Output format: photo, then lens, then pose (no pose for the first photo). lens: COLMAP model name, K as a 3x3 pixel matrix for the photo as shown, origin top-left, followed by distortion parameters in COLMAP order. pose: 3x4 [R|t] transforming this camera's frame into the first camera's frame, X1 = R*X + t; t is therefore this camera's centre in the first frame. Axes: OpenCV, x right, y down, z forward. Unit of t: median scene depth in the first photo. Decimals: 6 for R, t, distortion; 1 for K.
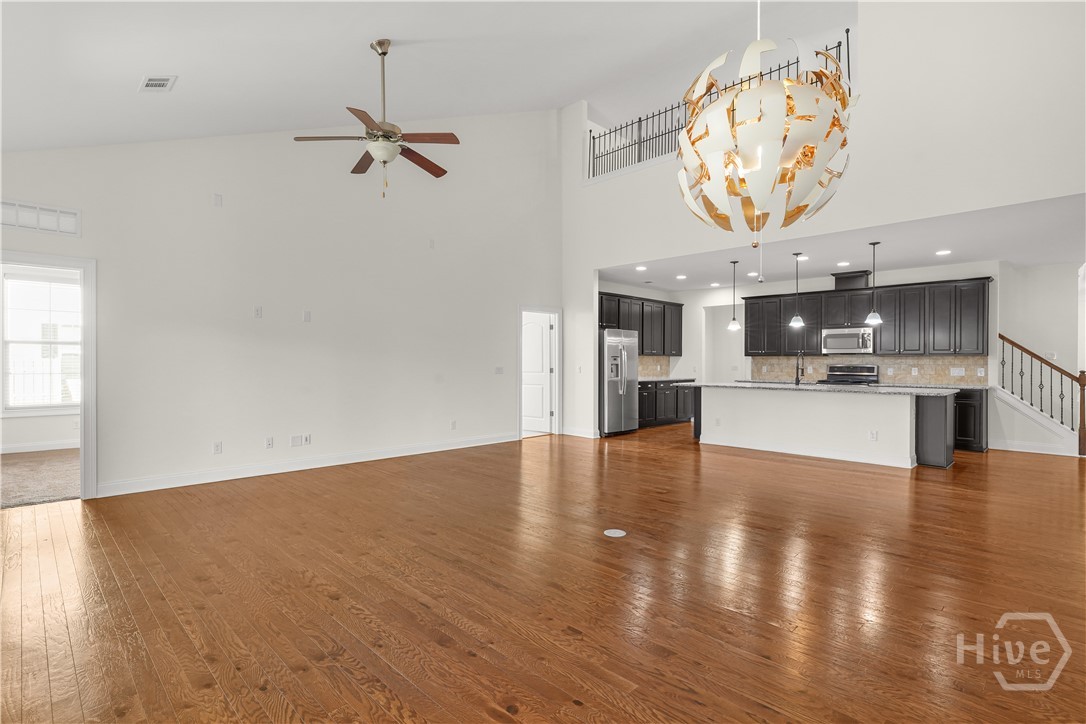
lens RADIAL K [[543.6, 0, 543.0], [0, 543.6, 362.0], [0, 0, 1]] dist [-0.003171, -0.000286]
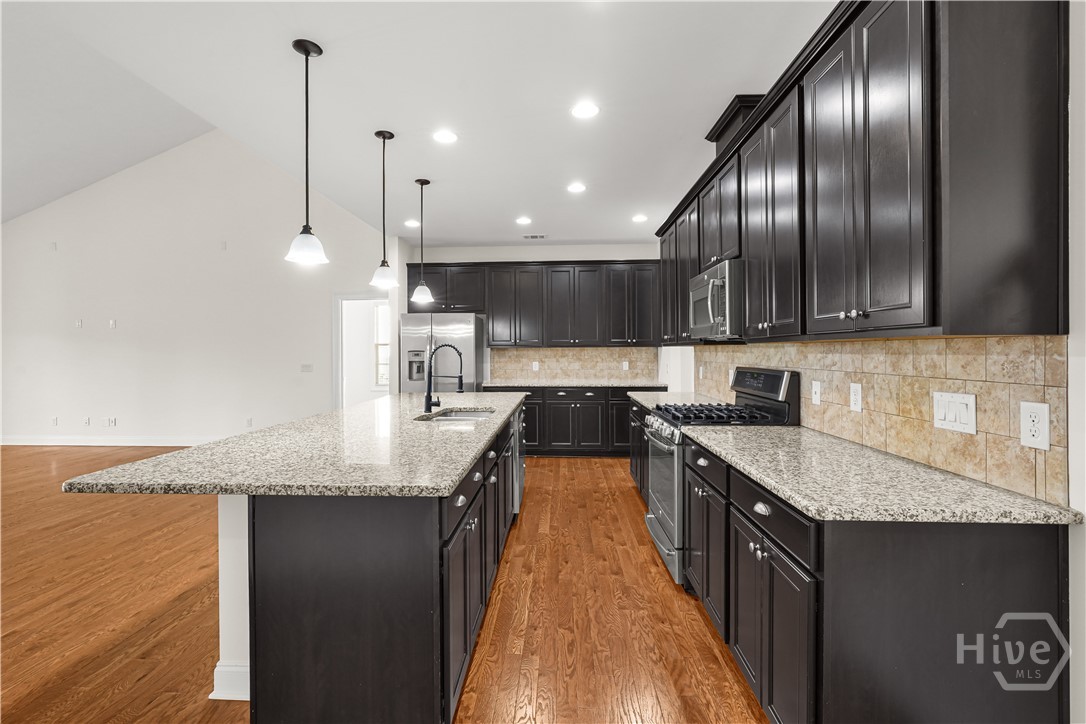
lens RADIAL K [[487.4, 0, 543.0], [0, 487.4, 362.0], [0, 0, 1]] dist [0.001027, 0.000239]
pose [[0.691644, 0.008628, -0.722187, 0.732962], [0.005536, 0.999836, 0.017248, -0.005465], [0.722217, -0.015928, 0.691483, 0.693237]]
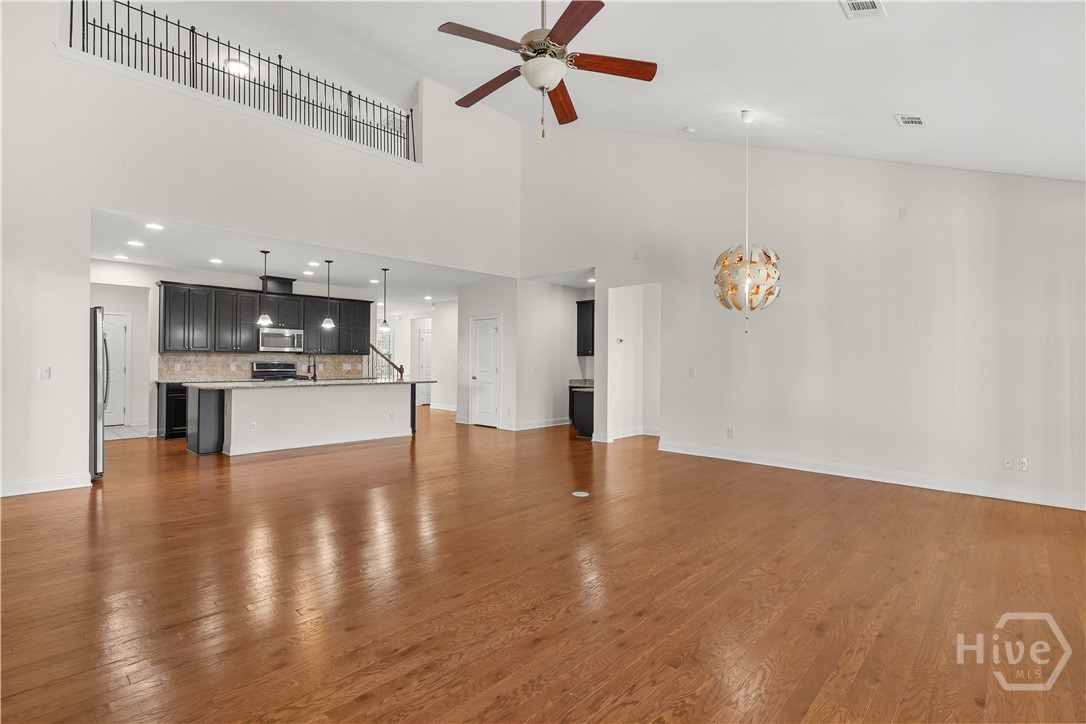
lens RADIAL K [[529.1, 0, 521.7], [0, 529.1, 360.6], [0, 0, 1]] dist [-0.000776, -0.000101]
pose [[-0.040183, -0.003818, 0.999185, -0.539971], [-0.005726, 0.999977, 0.003591, -0.004132], [-0.999176, -0.005577, -0.040204, 0.569497]]
